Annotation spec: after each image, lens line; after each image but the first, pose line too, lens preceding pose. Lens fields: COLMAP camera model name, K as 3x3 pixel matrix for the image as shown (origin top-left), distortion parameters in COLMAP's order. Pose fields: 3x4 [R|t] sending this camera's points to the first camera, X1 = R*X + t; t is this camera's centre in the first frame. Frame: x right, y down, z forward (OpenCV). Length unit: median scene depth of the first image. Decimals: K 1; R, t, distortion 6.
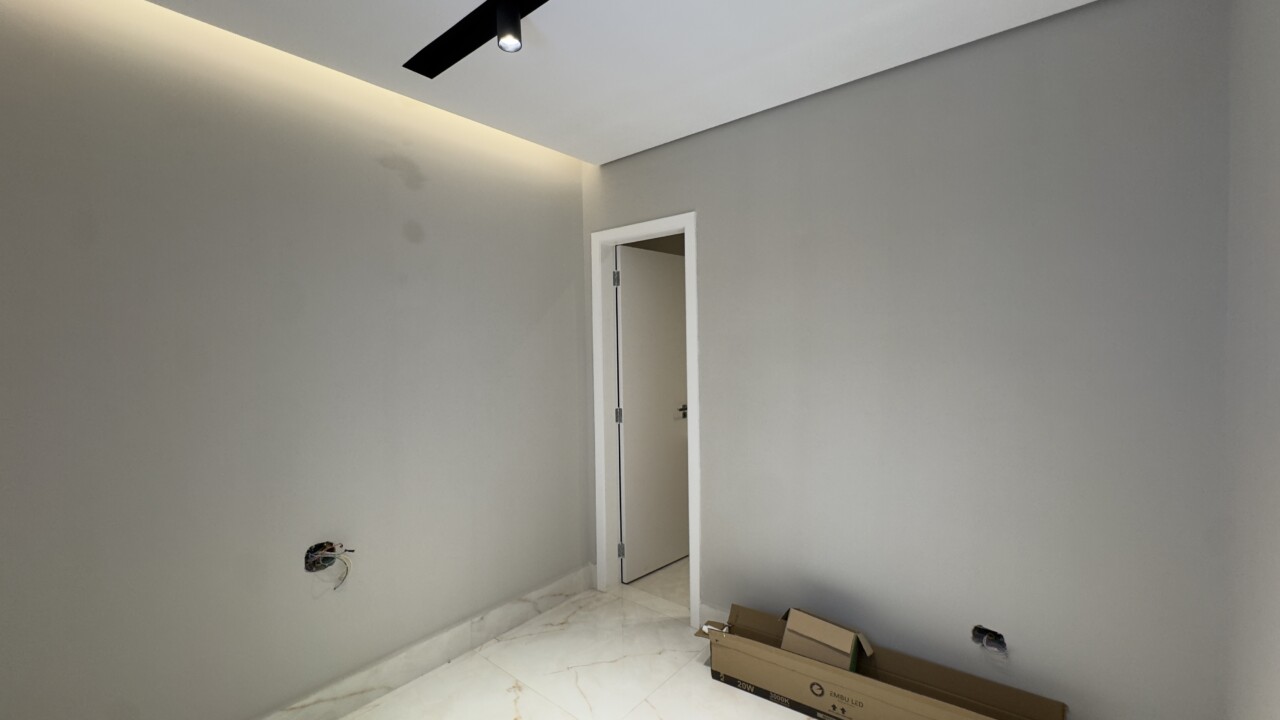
lens RADIAL K [[513.9, 0, 639.2], [0, 513.9, 358.4], [0, 0, 1]] dist [-0.002535, -0.000389]
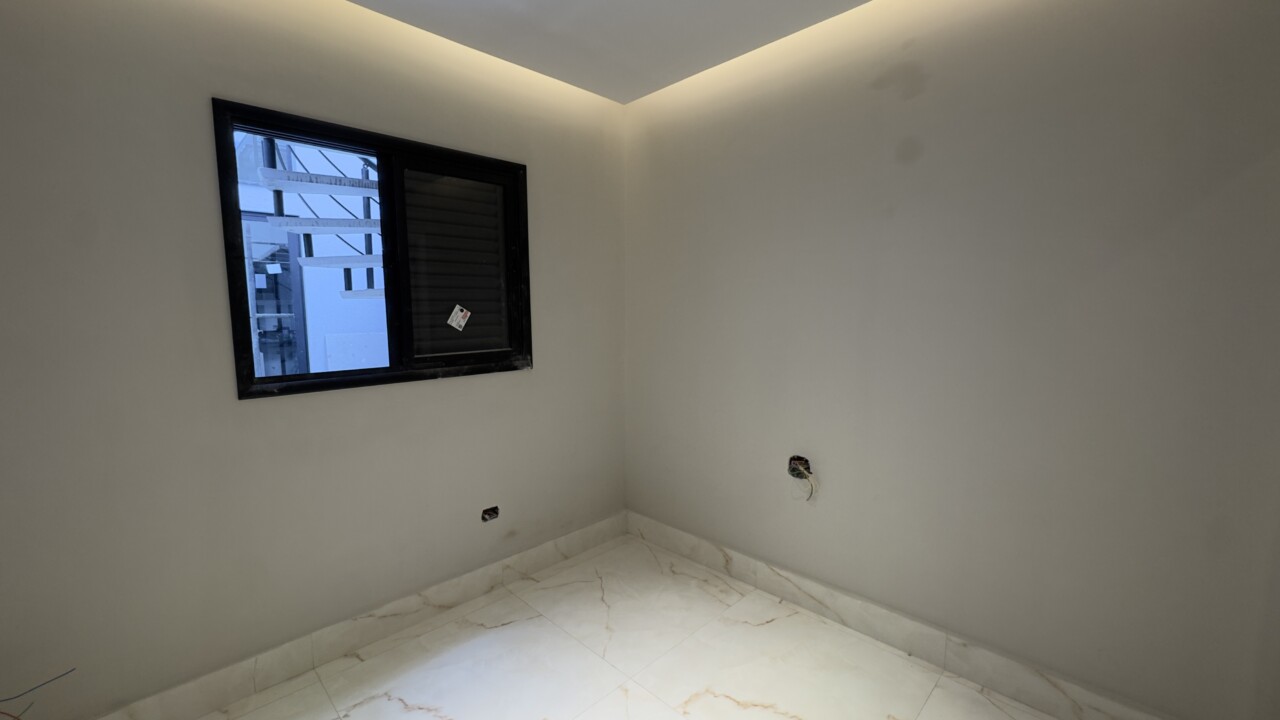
lens RADIAL K [[513.9, 0, 640.9], [0, 513.9, 358.7], [0, 0, 1]] dist [-0.002535, -0.000389]
pose [[-0.116508, 0.110595, -0.987013, 0.484974], [0.004827, 0.993832, 0.110789, 0.004970], [0.993178, 0.008143, -0.116323, 0.670621]]
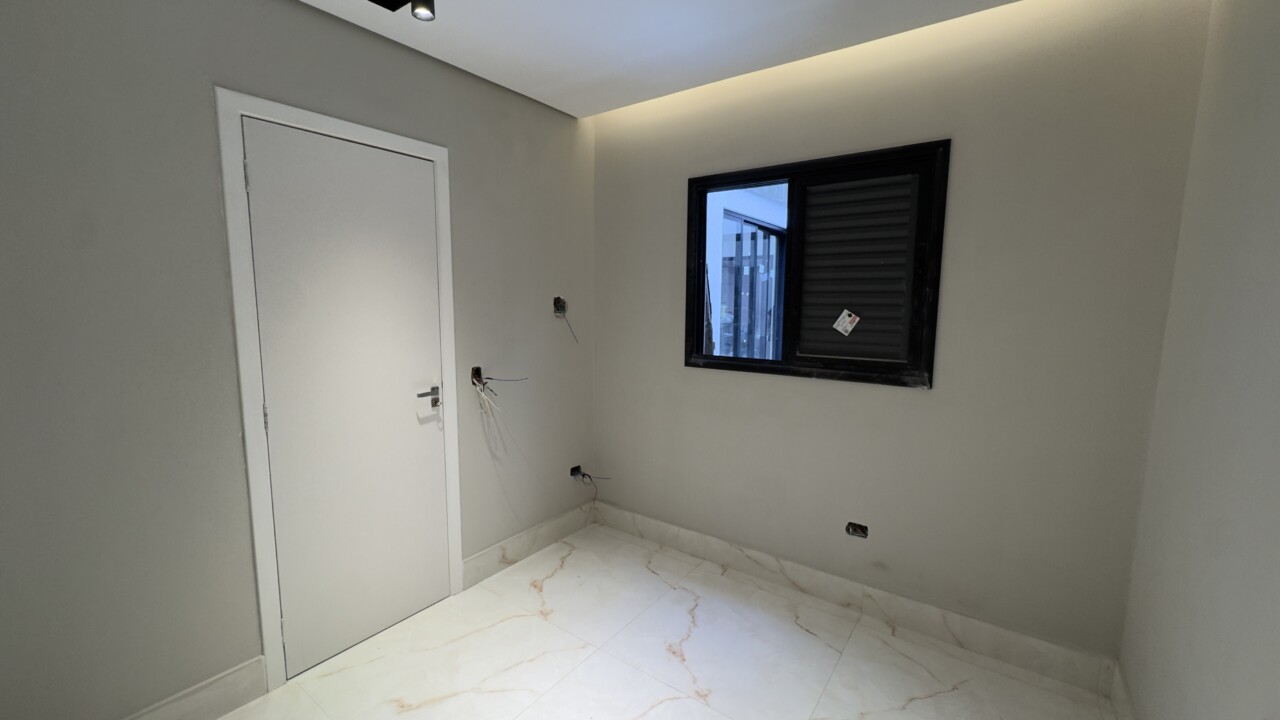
lens RADIAL K [[513.9, 0, 642.7], [0, 513.9, 360.6], [0, 0, 1]] dist [-0.002535, -0.000389]
pose [[-0.999094, 0.005377, -0.042221, 0.226506], [0.000147, 0.992419, 0.122899, -0.004885], [0.042562, 0.122782, -0.991521, 0.927320]]
